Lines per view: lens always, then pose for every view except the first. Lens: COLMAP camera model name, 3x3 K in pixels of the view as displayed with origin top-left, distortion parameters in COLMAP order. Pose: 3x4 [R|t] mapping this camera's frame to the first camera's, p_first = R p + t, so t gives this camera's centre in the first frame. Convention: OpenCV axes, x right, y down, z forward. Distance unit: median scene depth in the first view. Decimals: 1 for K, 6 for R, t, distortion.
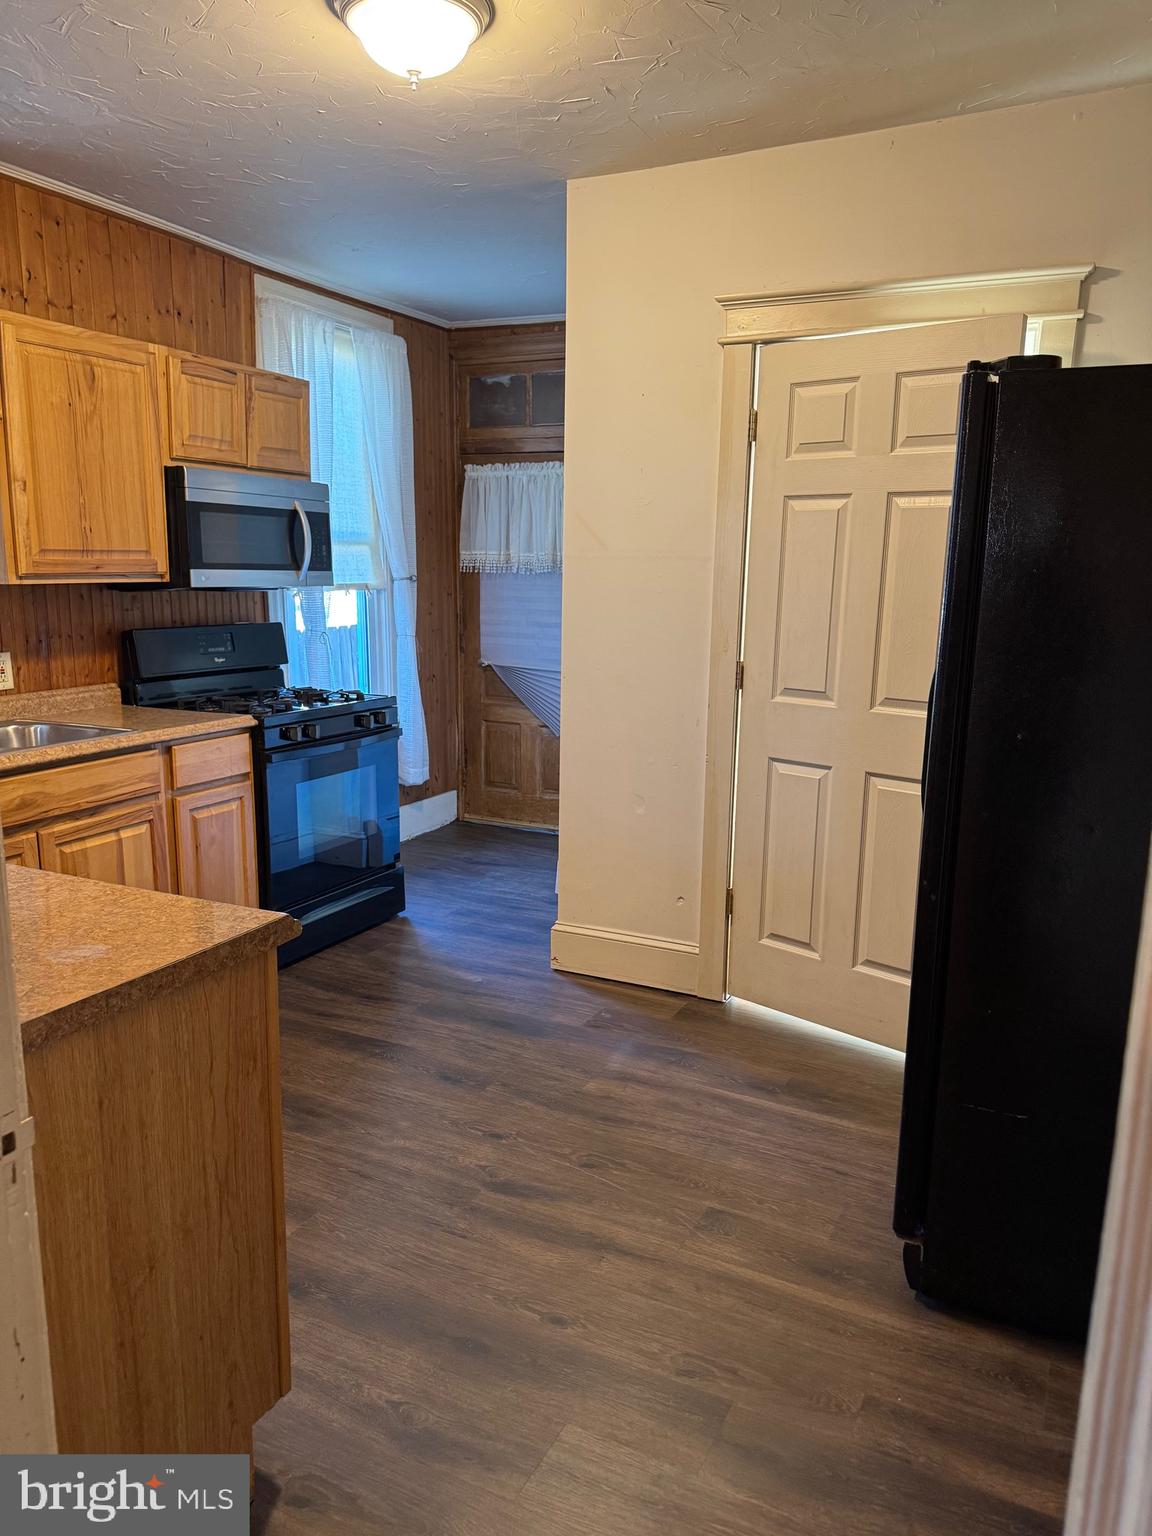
lens RADIAL K [[1090.2, 0, 578.5], [0, 1090.2, 775.2], [0, 0, 1]] dist [0.061232, -0.048278]
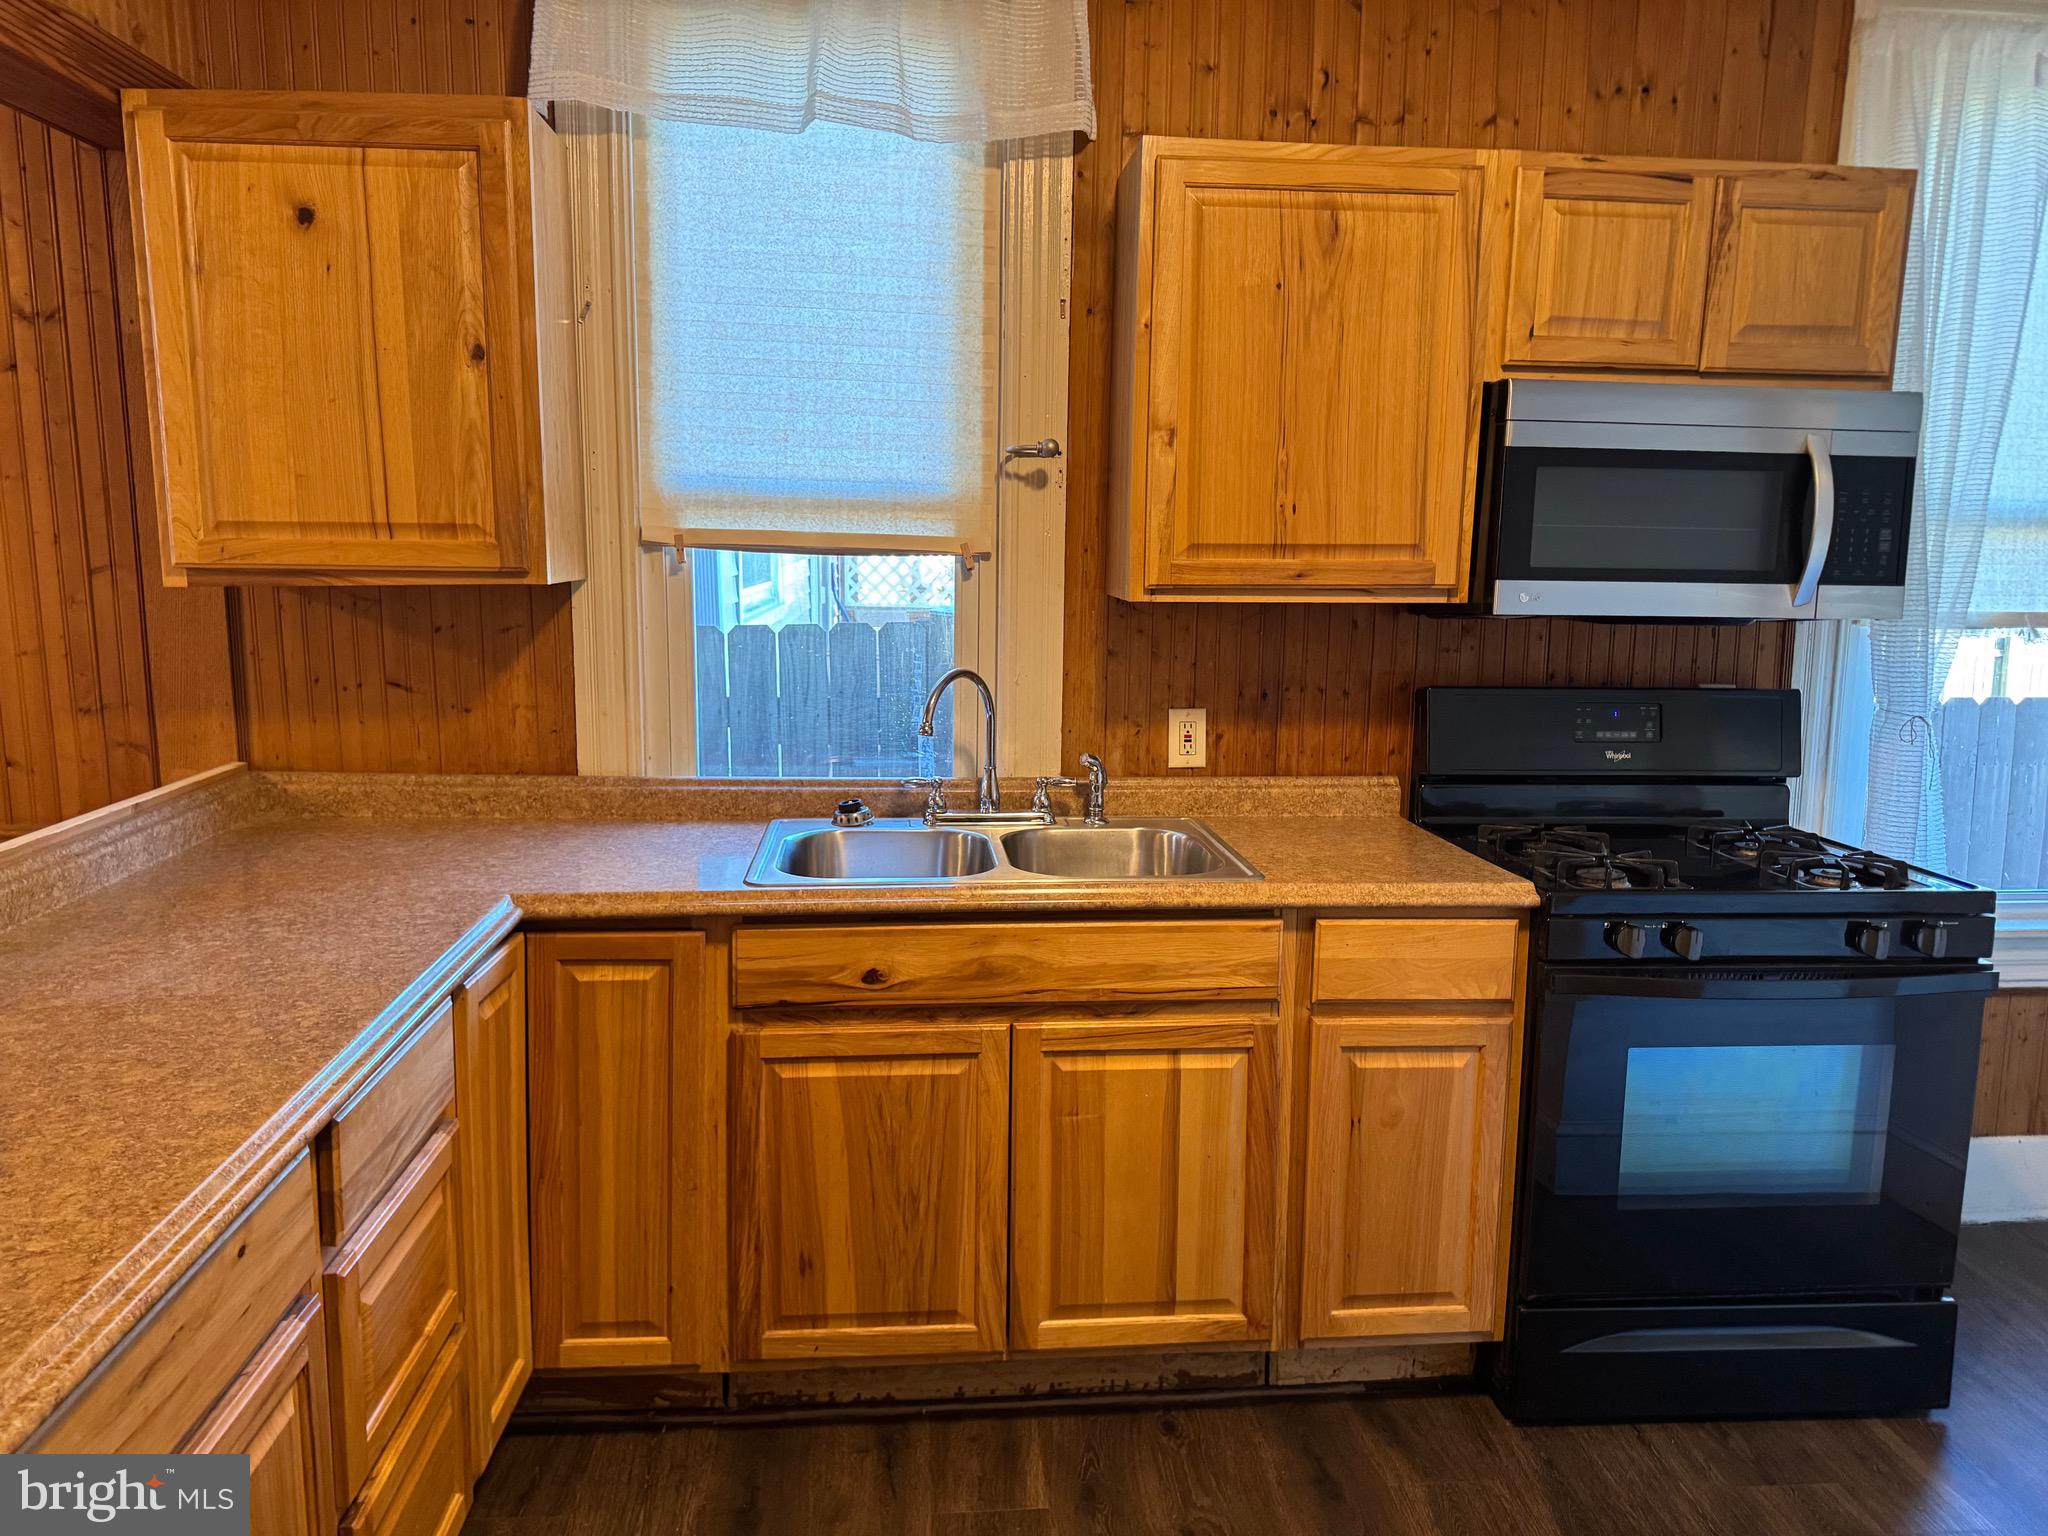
lens RADIAL K [[1453.6, 0, 1024.1], [0, 1453.6, 762.3], [0, 0, 1]] dist [0.061232, -0.048278]
pose [[0.535672, 0.127596, -0.834730, 0.109029], [-0.174693, 0.983878, 0.038289, -0.093370], [0.826158, 0.125312, 0.549326, 0.464436]]
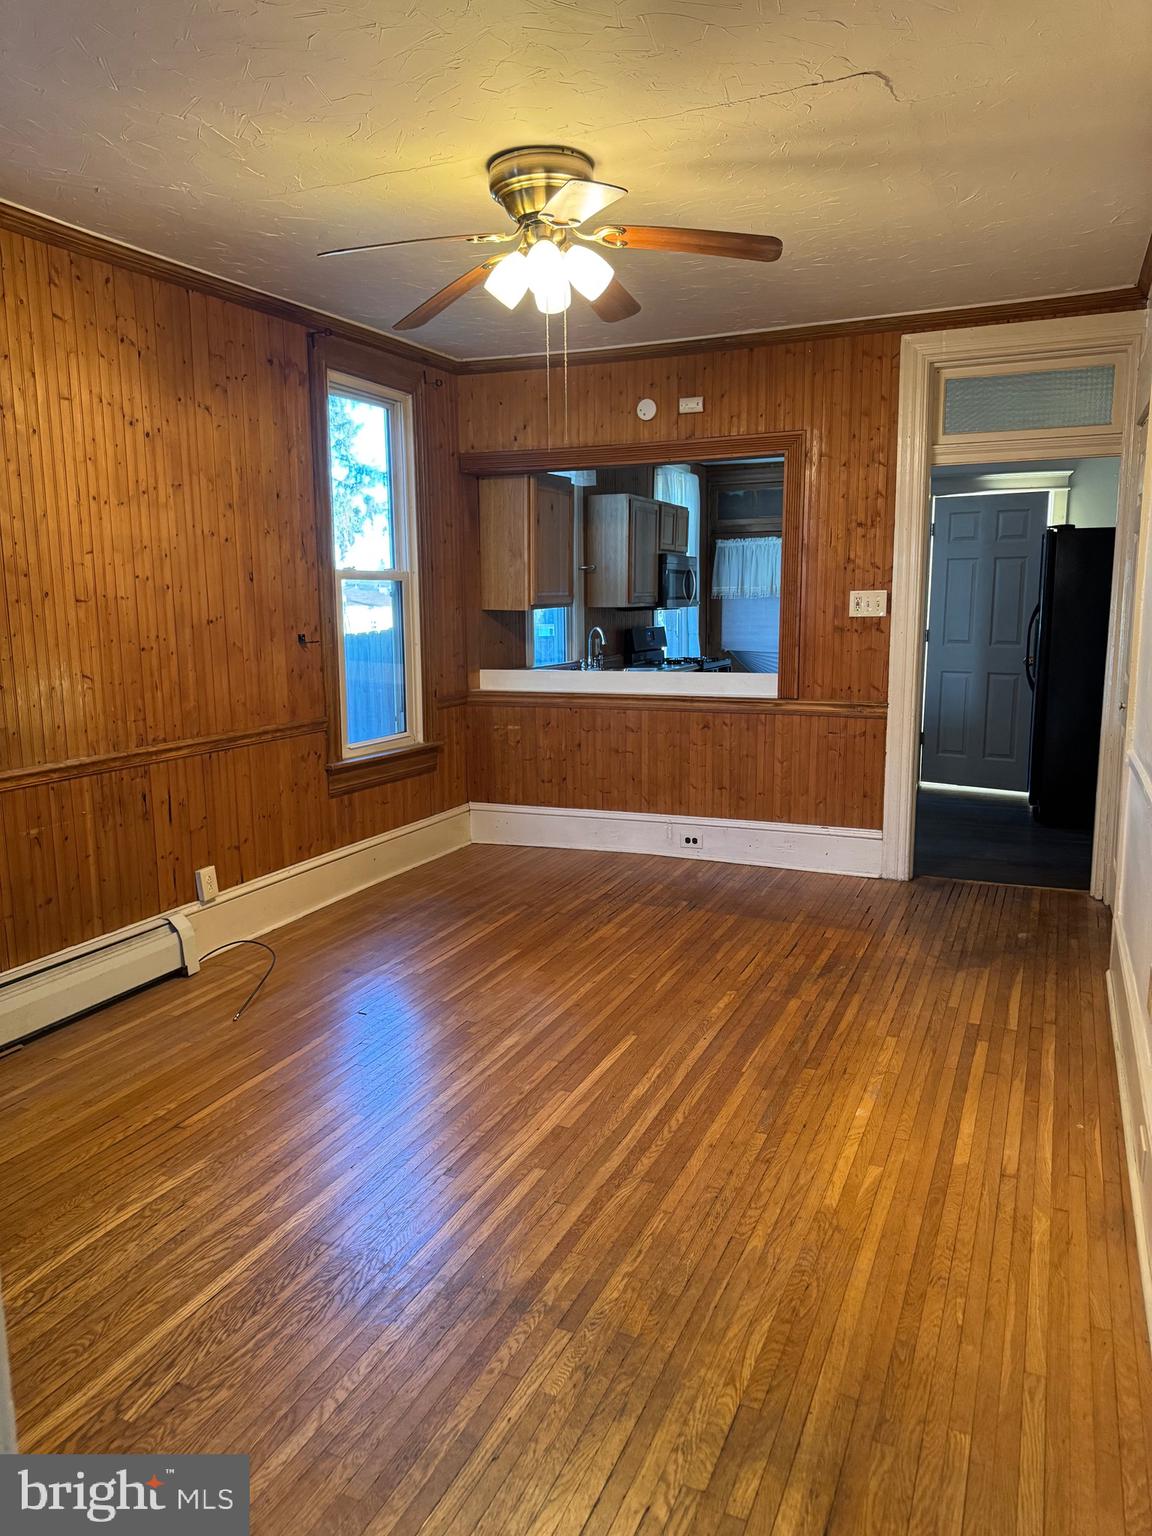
lens RADIAL K [[1090.2, 0, 575.8], [0, 1090.2, 769.2], [0, 0, 1]] dist [0.061232, -0.048278]
pose [[0.998698, -0.032365, 0.039439, -0.644379], [0.033770, 0.998800, -0.035481, 0.229152], [-0.038243, 0.036766, 0.998592, -1.184708]]
